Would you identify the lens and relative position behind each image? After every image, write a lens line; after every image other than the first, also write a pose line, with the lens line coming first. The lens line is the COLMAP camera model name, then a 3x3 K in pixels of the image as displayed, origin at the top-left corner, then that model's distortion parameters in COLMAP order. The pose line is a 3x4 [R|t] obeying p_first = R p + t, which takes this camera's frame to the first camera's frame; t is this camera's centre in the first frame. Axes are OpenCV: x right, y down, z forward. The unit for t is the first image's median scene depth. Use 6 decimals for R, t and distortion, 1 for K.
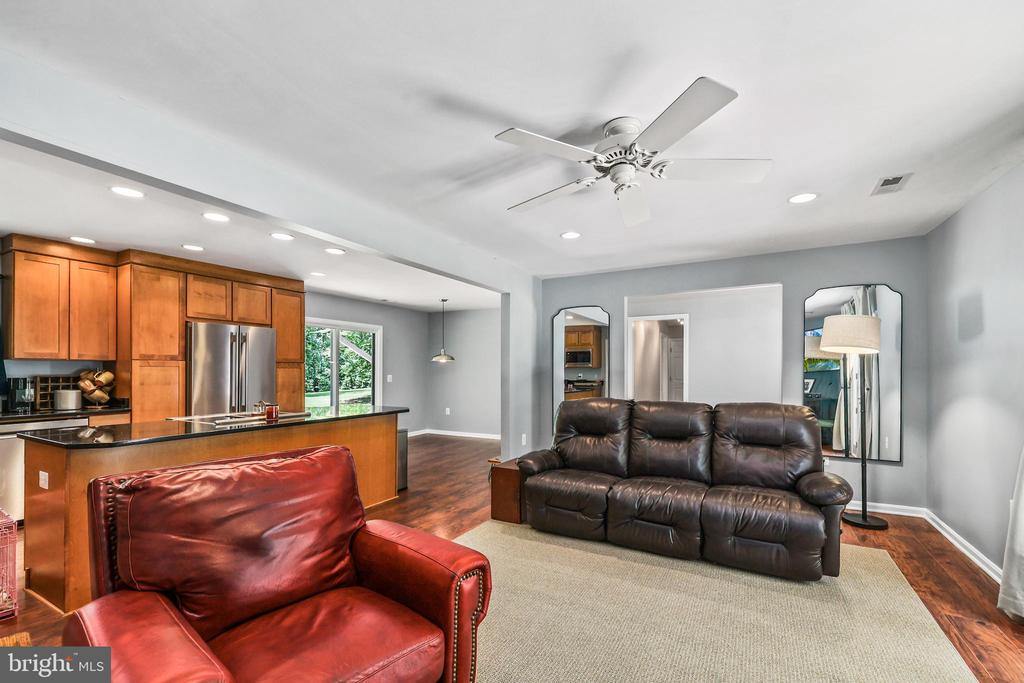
lens RADIAL K [[434.7, 0, 516.9], [0, 434.7, 369.5], [0, 0, 1]] dist [-0.012632, 0.003012]
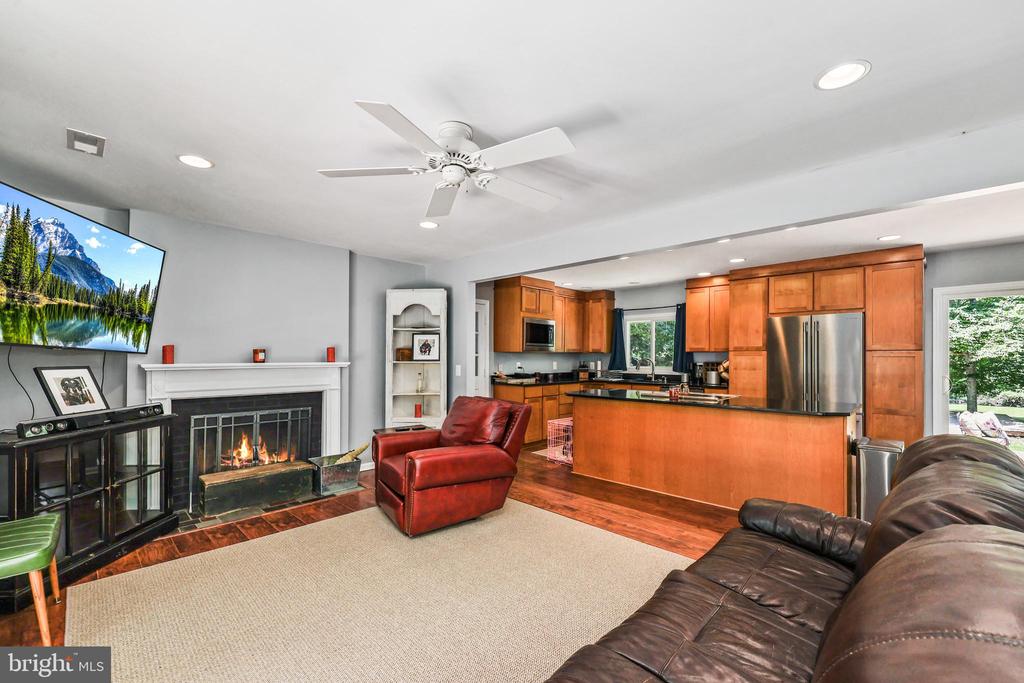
lens RADIAL K [[434.7, 0, 509.9], [0, 434.7, 357.5], [0, 0, 1]] dist [-0.012632, 0.003012]
pose [[-0.295317, -0.001954, -0.955397, 0.623355], [-0.003794, 0.999992, -0.000872, 0.002375], [0.955392, 0.003367, -0.295322, 0.730607]]
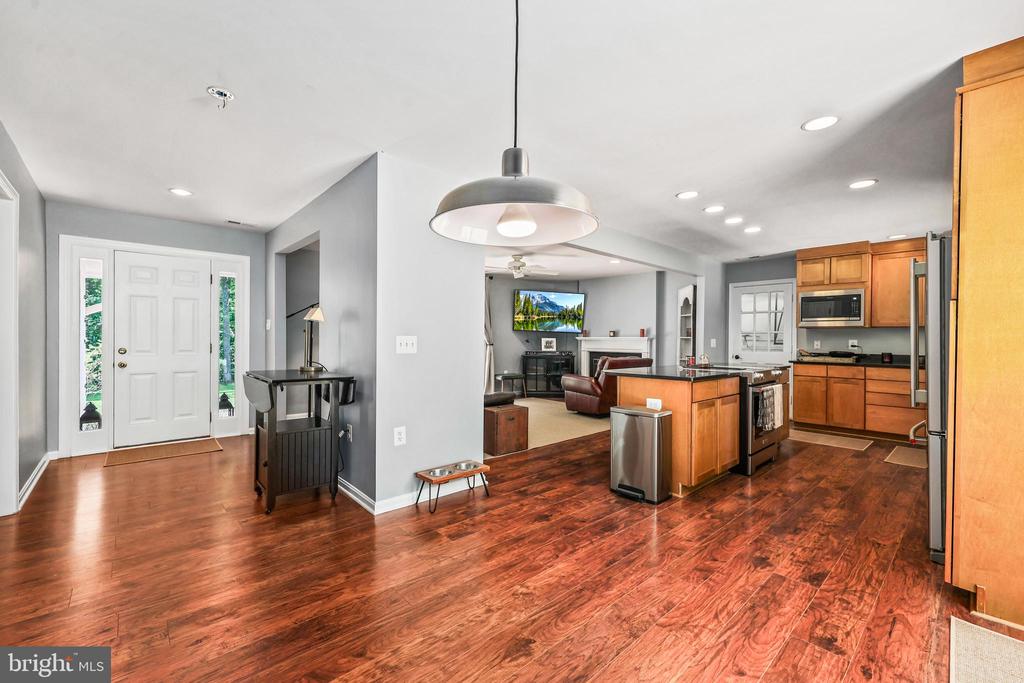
lens RADIAL K [[434.7, 0, 510.2], [0, 434.7, 339.1], [0, 0, 1]] dist [-0.012632, 0.003012]
pose [[-0.940403, -0.011682, 0.339860, -0.378726], [-0.011191, 0.999932, 0.003404, 0.025825], [-0.339877, -0.000602, -0.940470, 2.000019]]
